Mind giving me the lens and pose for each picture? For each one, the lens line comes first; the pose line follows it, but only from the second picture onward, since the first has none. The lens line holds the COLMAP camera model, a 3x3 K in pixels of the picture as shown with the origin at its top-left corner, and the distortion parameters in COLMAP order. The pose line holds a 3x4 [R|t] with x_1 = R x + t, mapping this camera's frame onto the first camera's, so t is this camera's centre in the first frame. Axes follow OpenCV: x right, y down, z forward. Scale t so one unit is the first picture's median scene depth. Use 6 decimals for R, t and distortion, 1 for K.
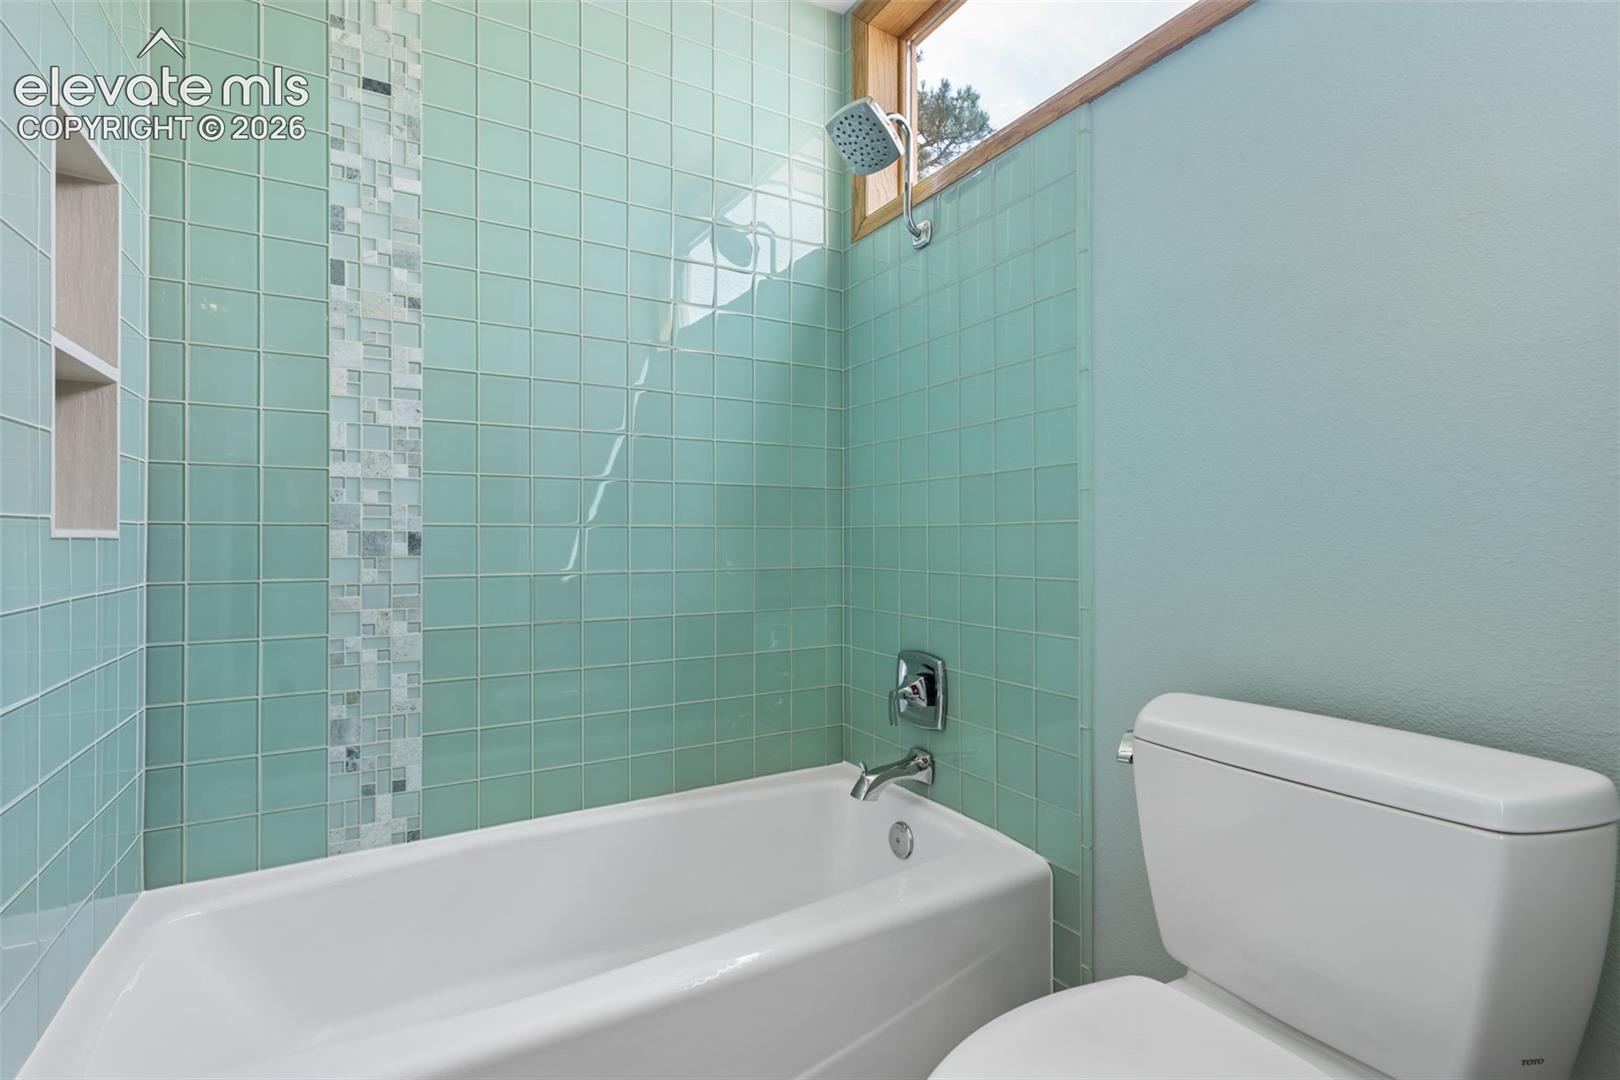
lens RADIAL K [[742.1, 0, 813.3], [0, 742.1, 540.7], [0, 0, 1]] dist [-0.001586, -0.001282]
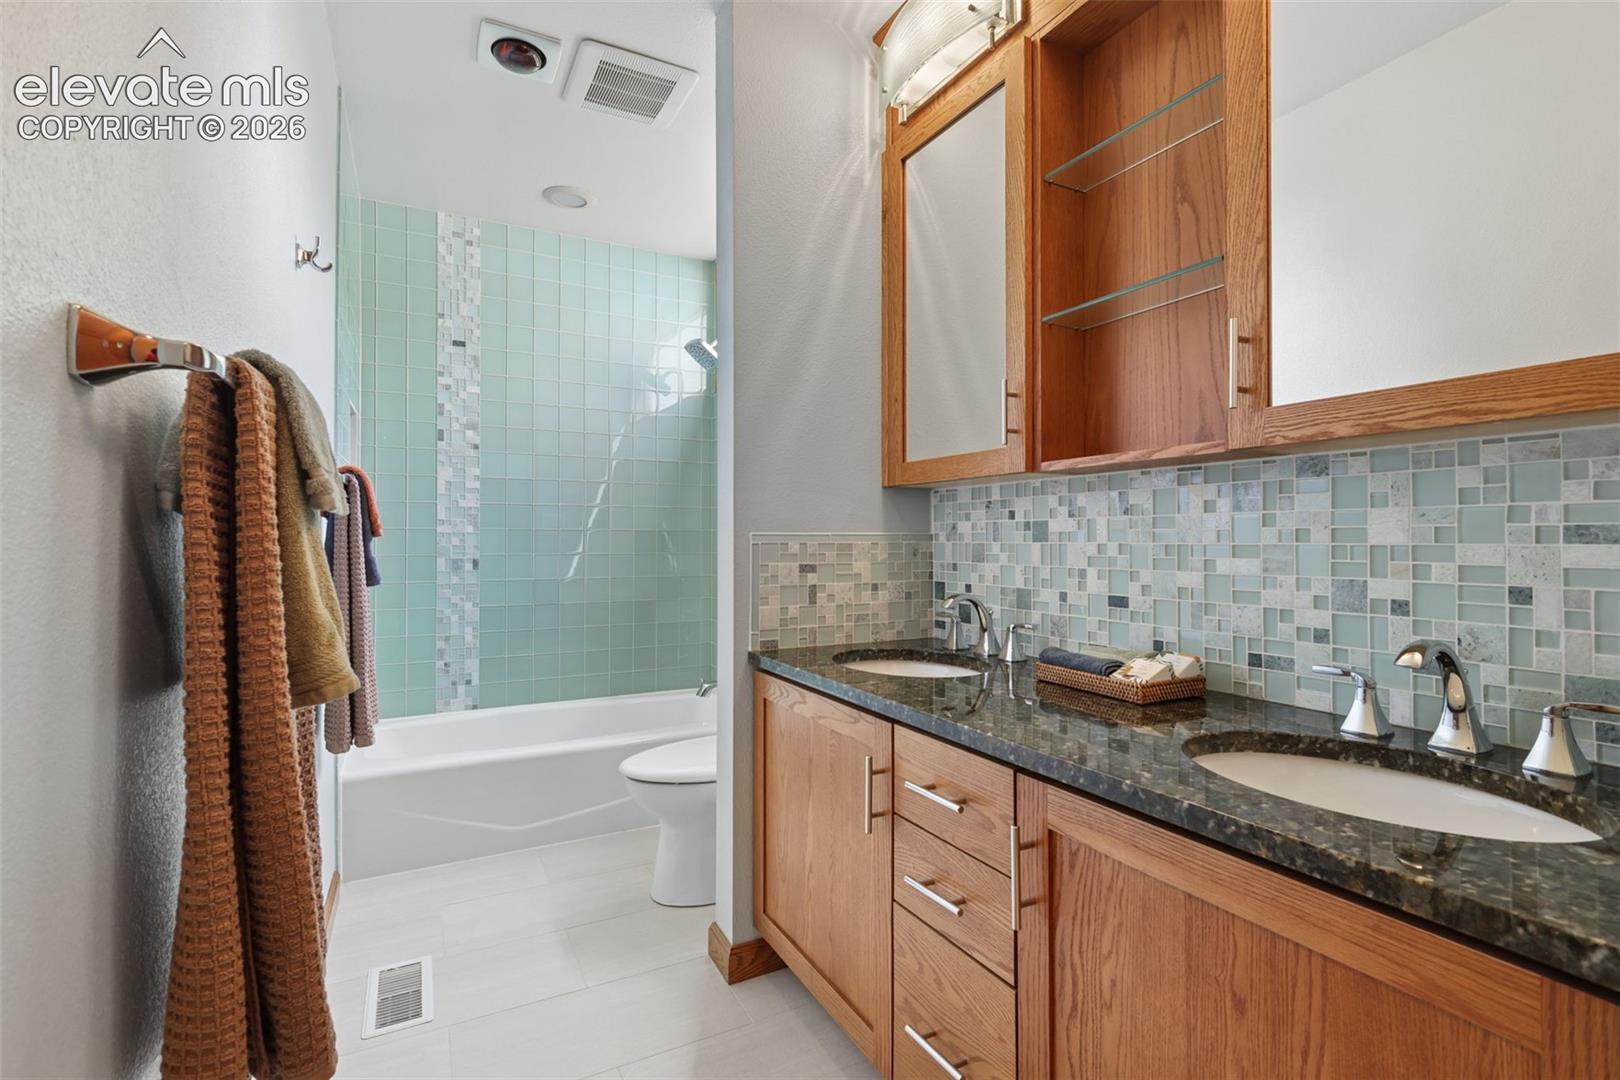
lens RADIAL K [[742.1, 0, 806.8], [0, 742.1, 536.4], [0, 0, 1]] dist [-0.001586, -0.001282]
pose [[0.999518, 0.000705, -0.031035, 0.445465], [-0.000941, 0.999971, -0.007588, -0.059577], [0.031029, 0.007614, 0.999489, -1.034291]]
